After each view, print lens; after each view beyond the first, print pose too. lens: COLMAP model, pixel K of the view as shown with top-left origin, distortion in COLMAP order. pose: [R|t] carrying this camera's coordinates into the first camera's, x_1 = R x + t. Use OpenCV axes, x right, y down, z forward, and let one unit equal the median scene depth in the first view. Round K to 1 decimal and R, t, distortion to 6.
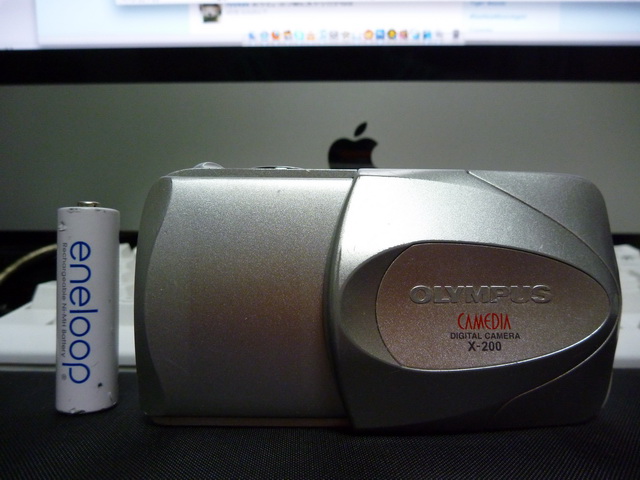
lens RADIAL K [[516.0, 0, 307.4], [0, 516.0, 226.4], [0, 0, 1]] dist [-0.034409, -0.008502]
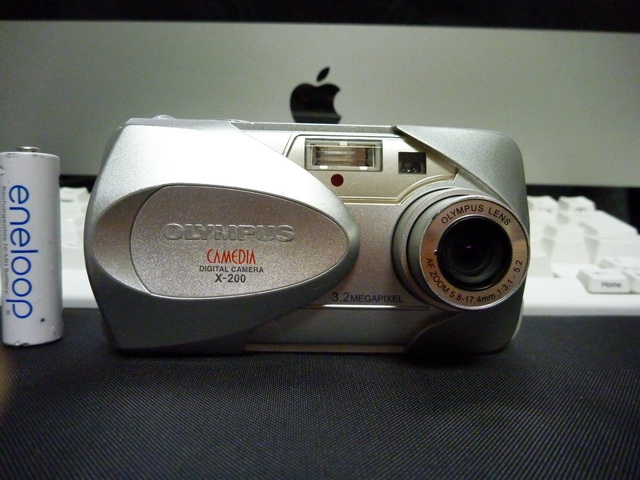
lens RADIAL K [[516.0, 0, 292.6], [0, 516.0, 232.3], [0, 0, 1]] dist [-0.034409, -0.008502]
pose [[0.999699, 0.013604, -0.020417, 0.238118], [-0.011214, 0.993541, 0.112918, 0.002004], [0.021822, -0.112656, 0.993394, -0.051316]]
